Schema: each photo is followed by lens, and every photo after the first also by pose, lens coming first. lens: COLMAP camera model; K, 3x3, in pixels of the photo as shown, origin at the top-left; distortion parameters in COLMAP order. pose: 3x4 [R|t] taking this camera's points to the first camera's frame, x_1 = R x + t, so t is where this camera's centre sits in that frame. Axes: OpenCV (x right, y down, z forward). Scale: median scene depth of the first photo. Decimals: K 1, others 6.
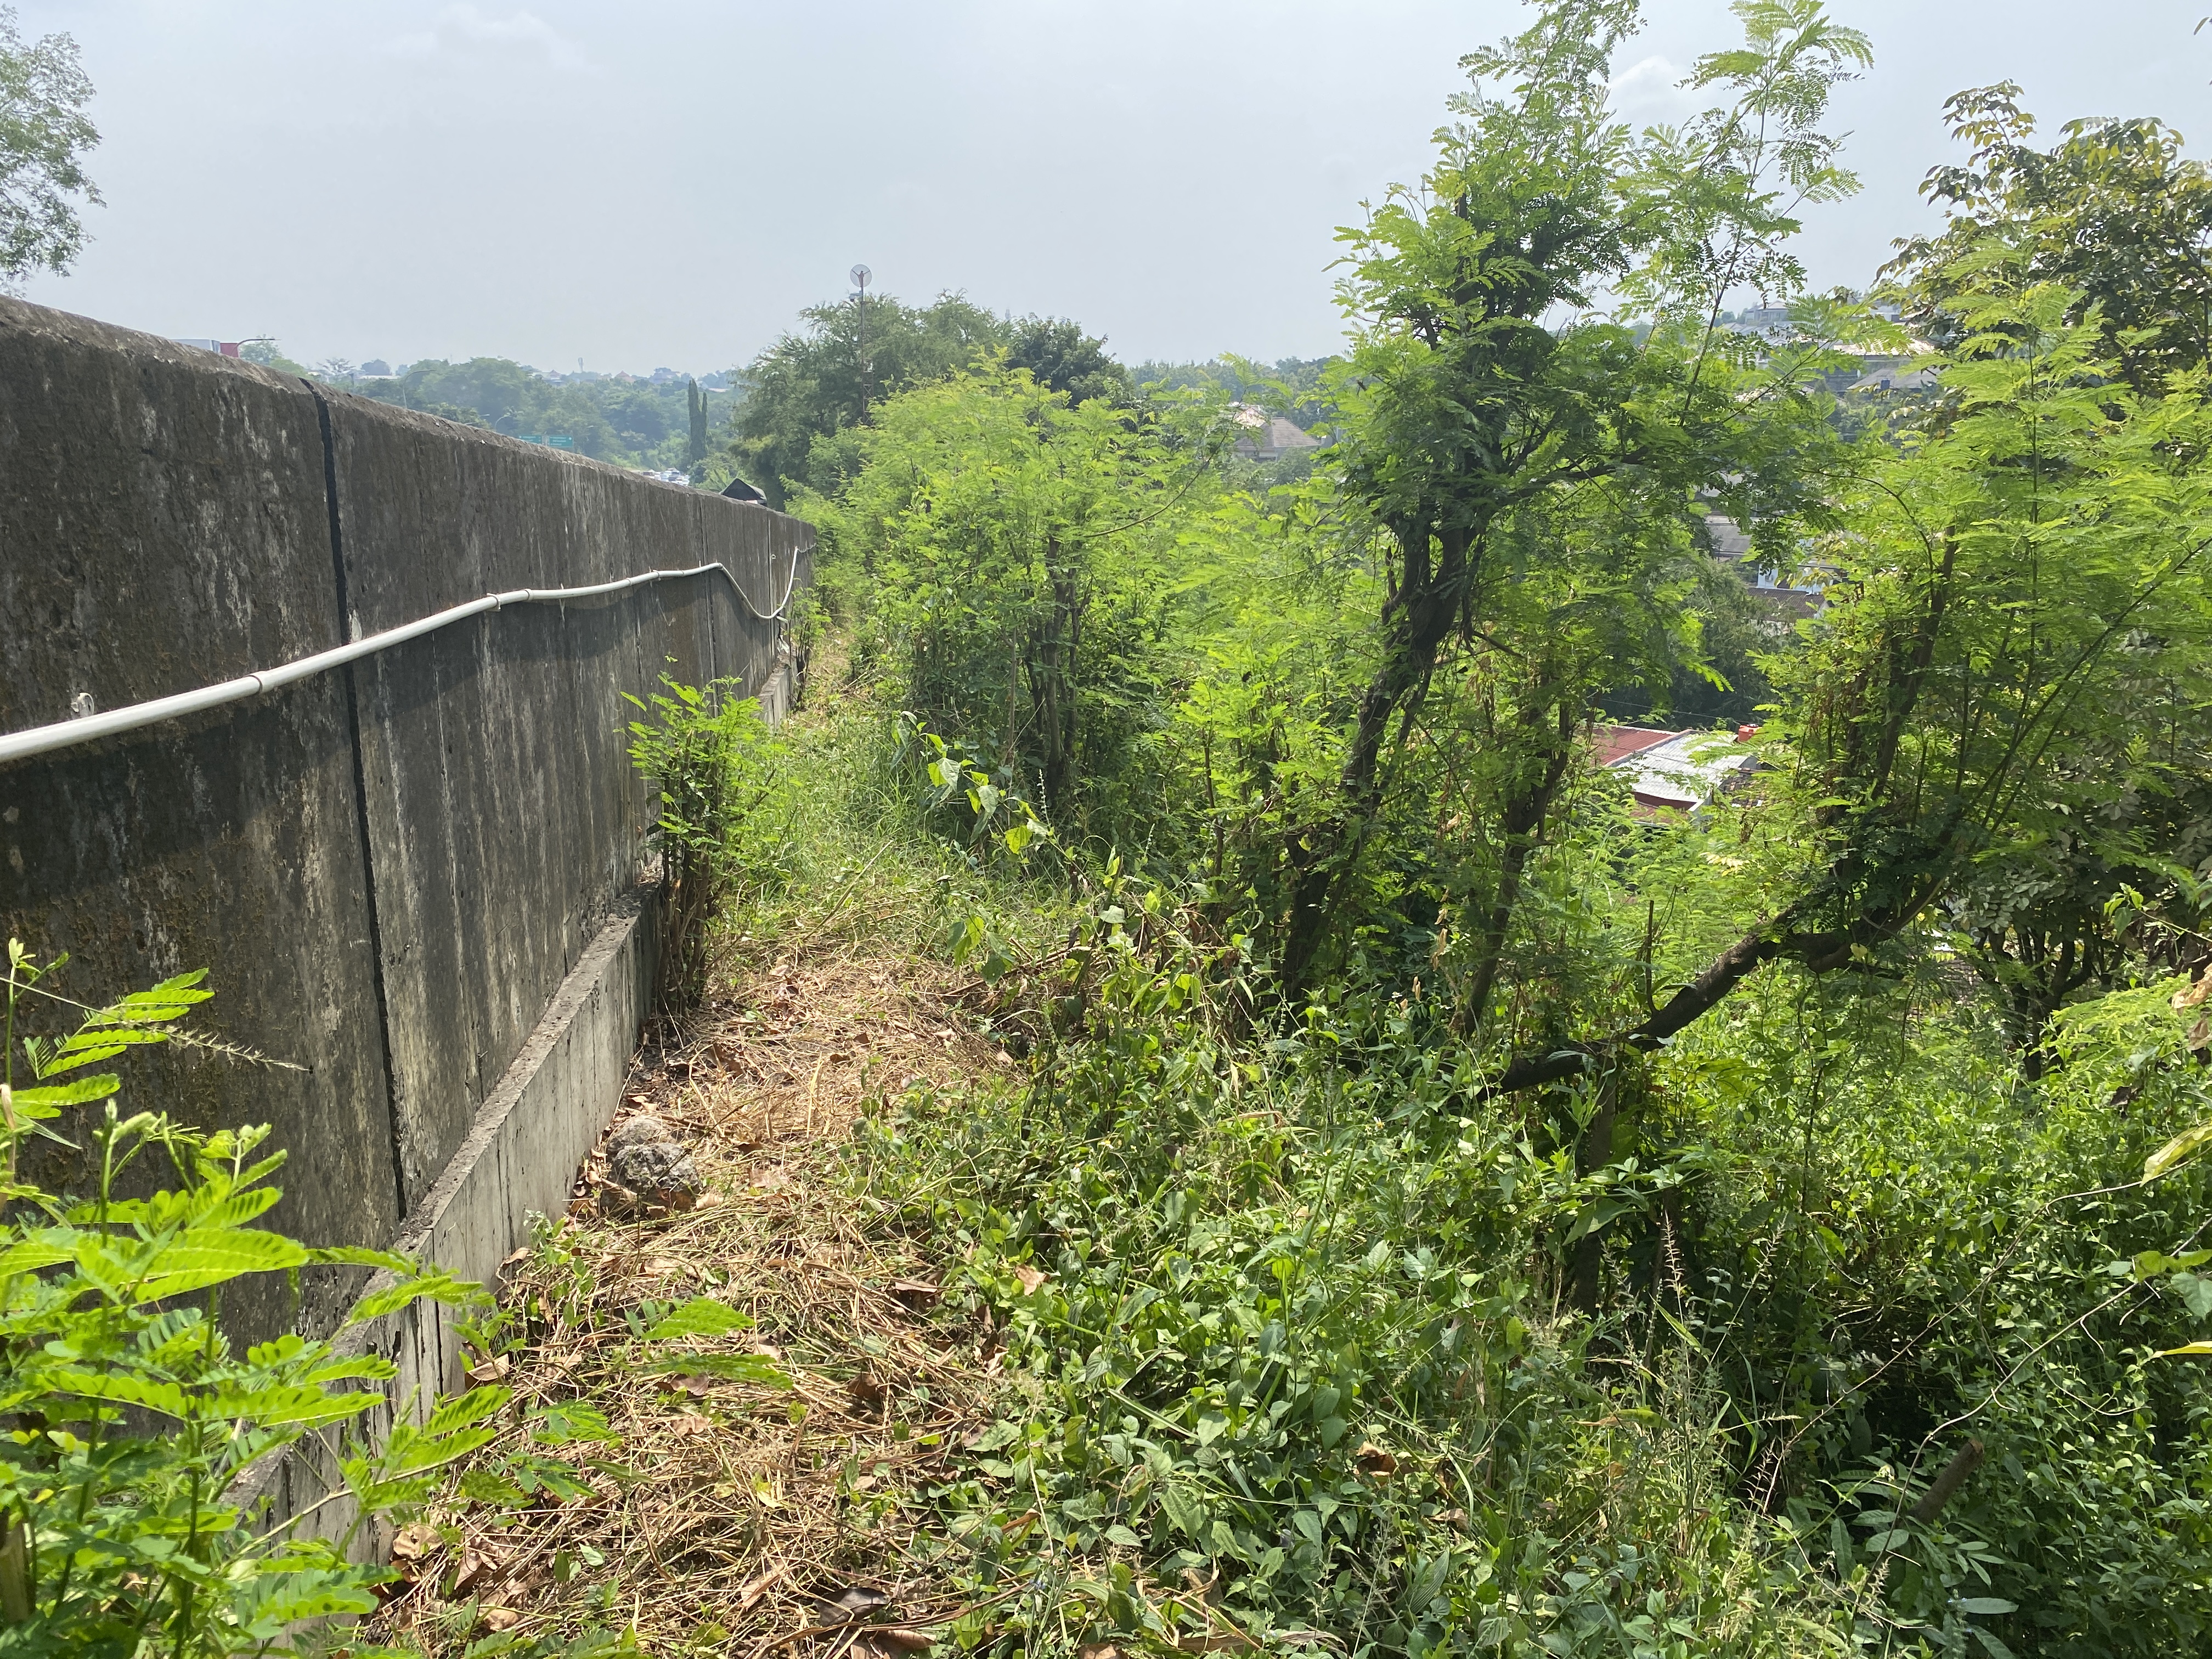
lens RADIAL K [[1698.5, 0, 1109.2], [0, 1698.5, 829.6], [0, 0, 1]] dist [0.057054, -0.061682]
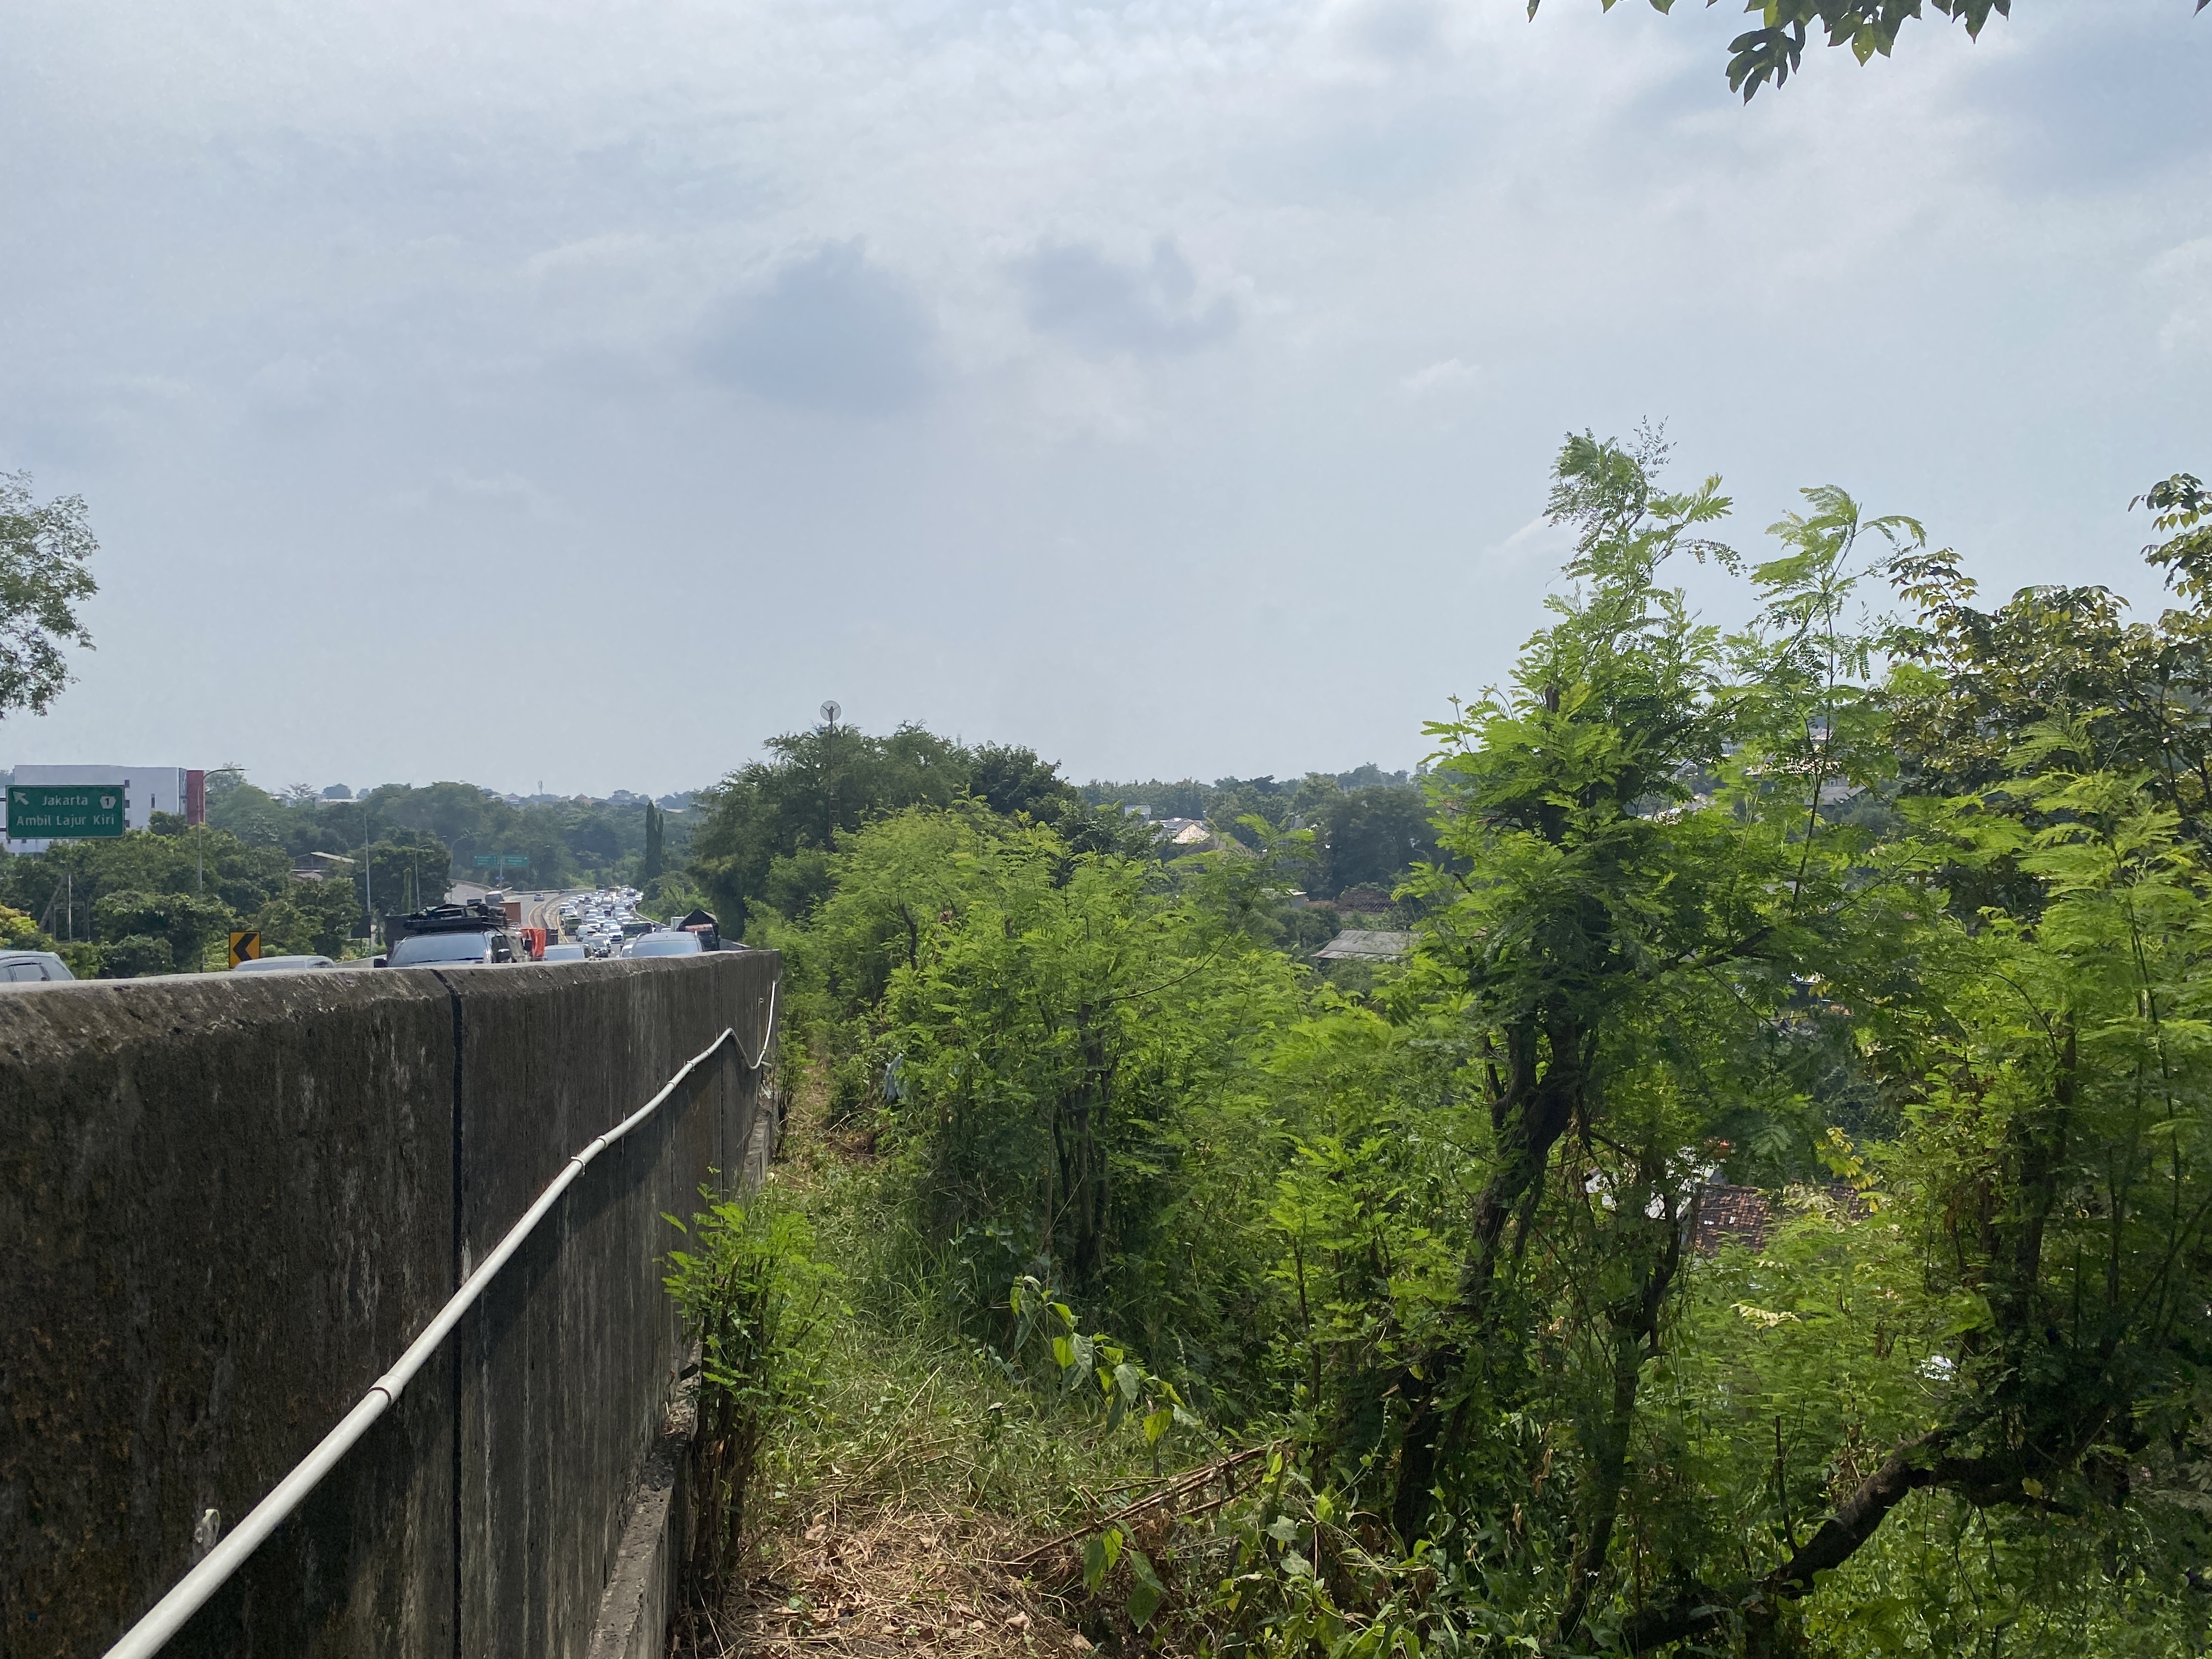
lens RADIAL K [[1709.8, 0, 1103.9], [0, 1709.8, 814.1], [0, 0, 1]] dist [0.027650, -0.001332]
pose [[0.999624, -0.005785, 0.026798, -0.071899], [0.012204, 0.969187, -0.246024, -0.056645], [-0.024549, 0.246258, 0.968893, 0.061014]]
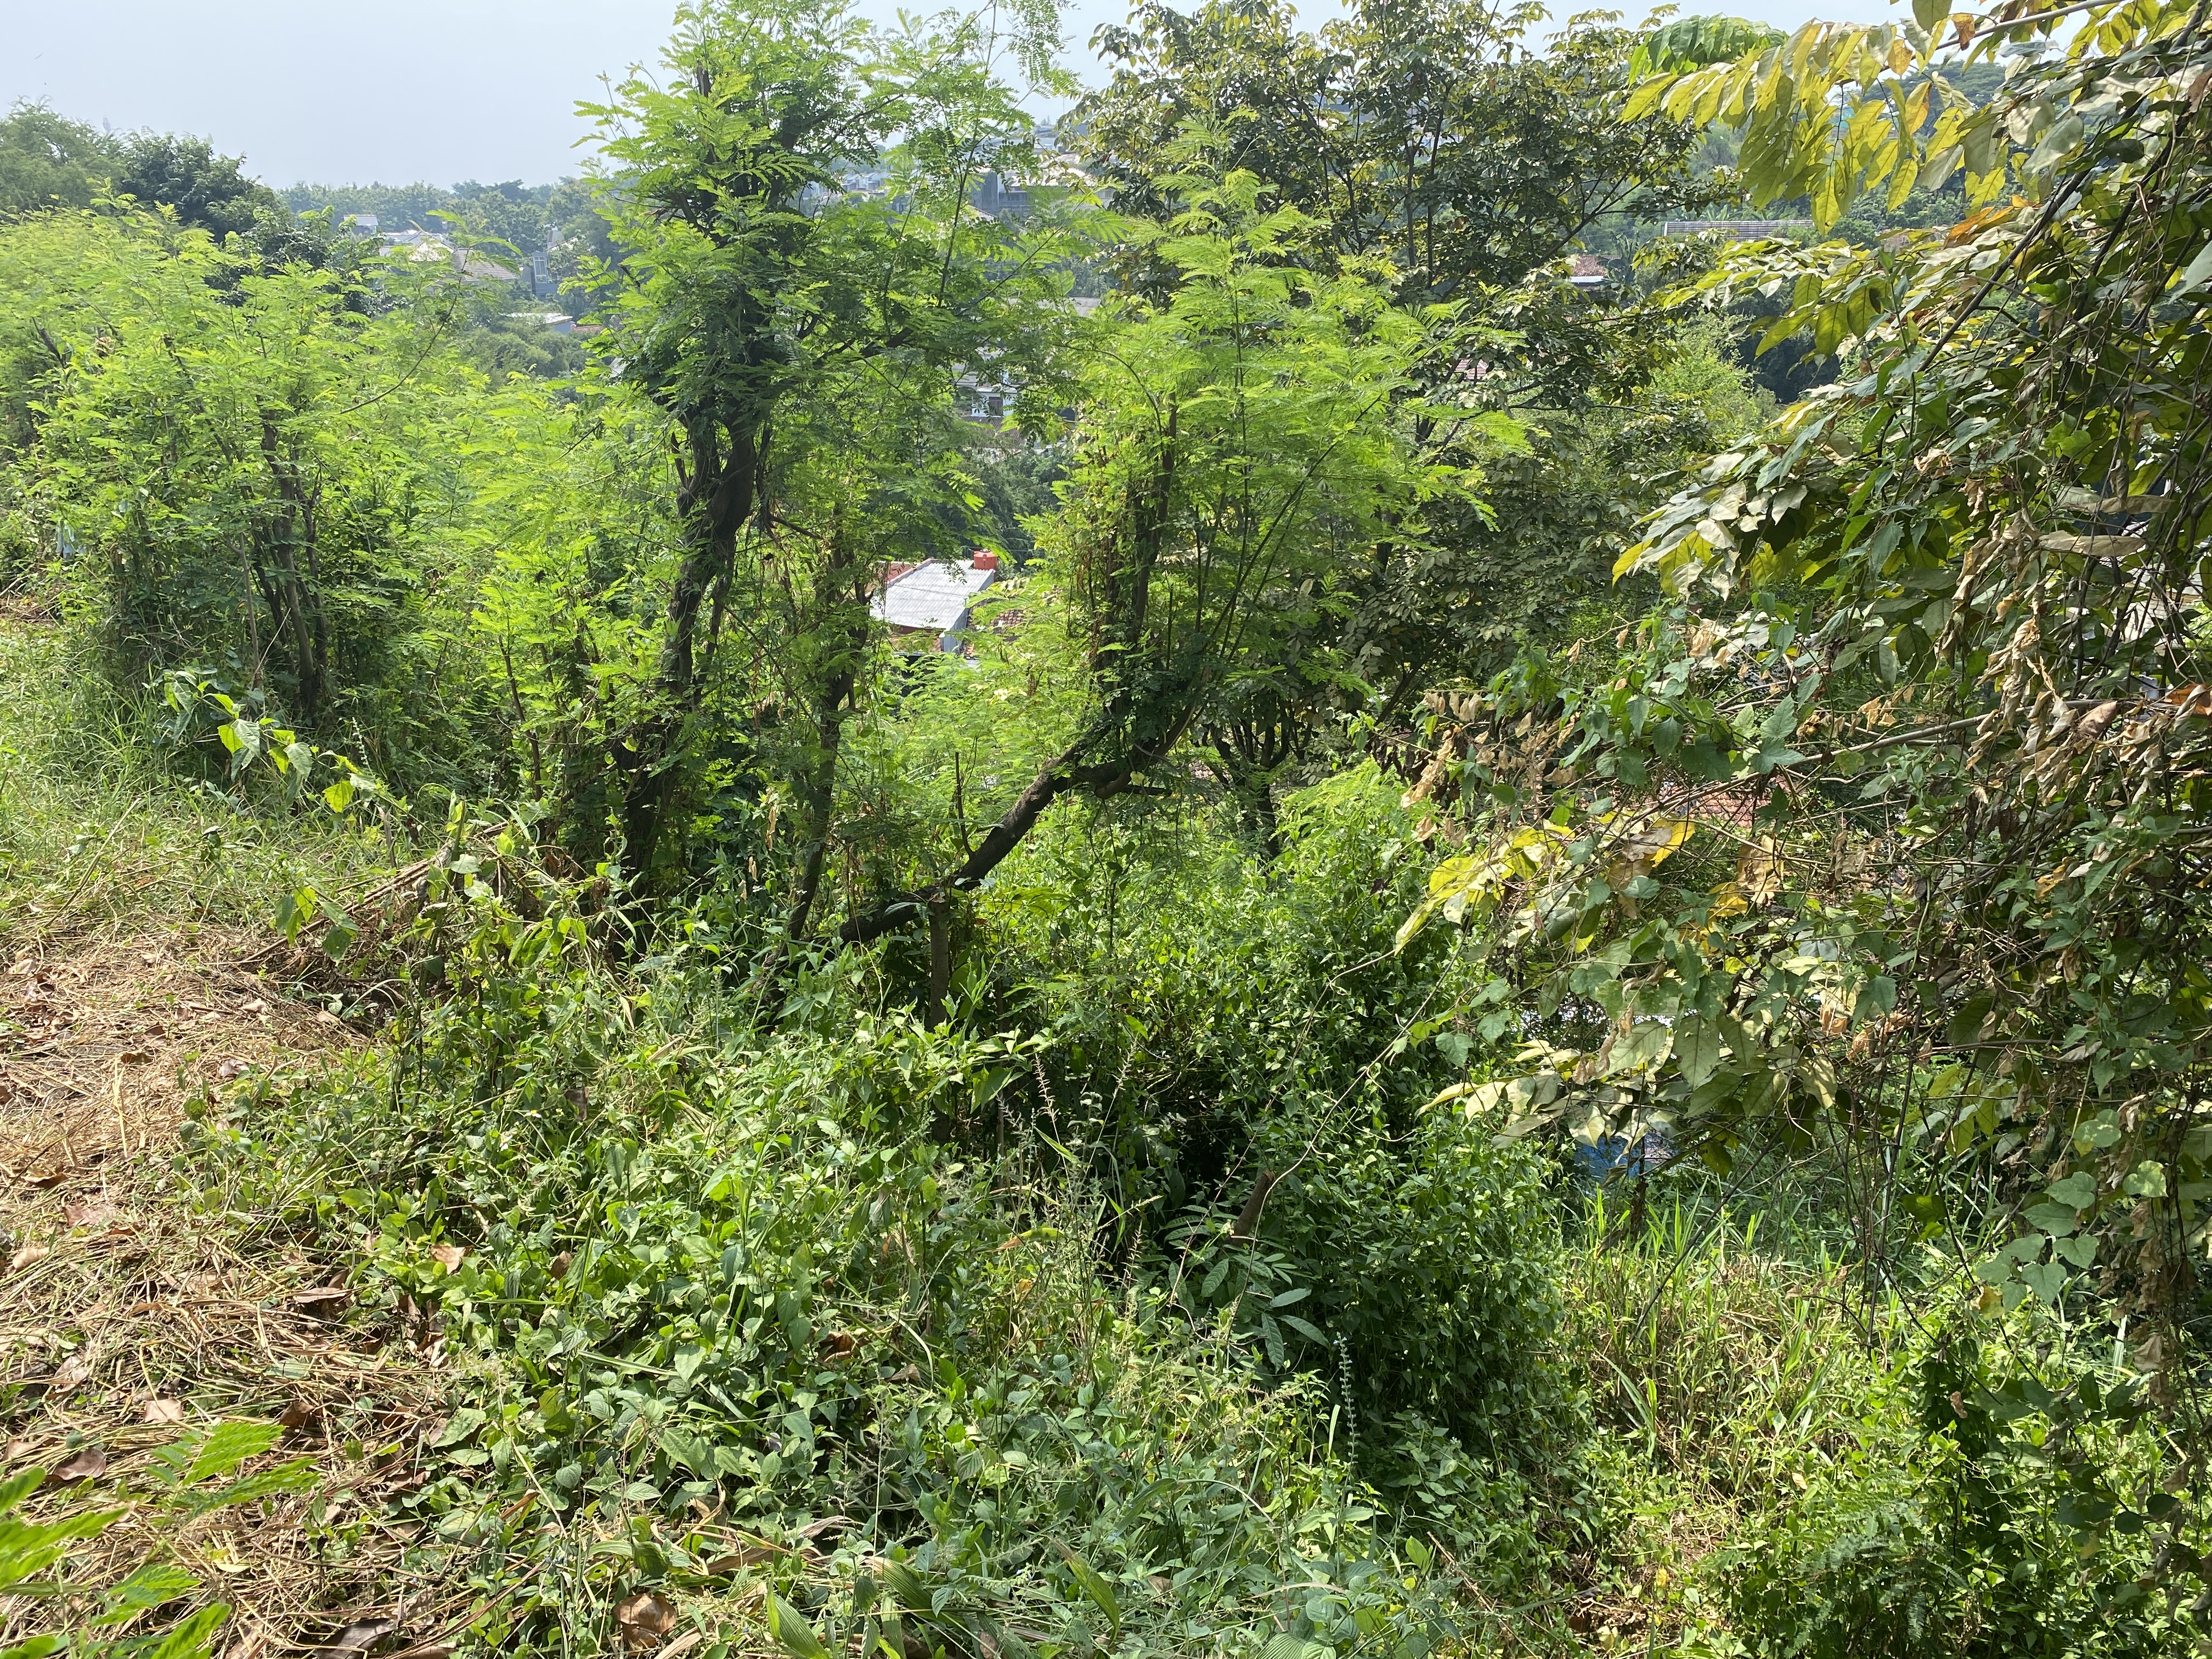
lens RADIAL K [[1698.5, 0, 1109.2], [0, 1698.5, 829.6], [0, 0, 1]] dist [0.057054, -0.061682]
pose [[0.905781, -0.145073, 0.398138, -0.033531], [0.108369, 0.987630, 0.113329, -0.025894], [-0.409654, -0.059505, 0.910298, -0.014059]]
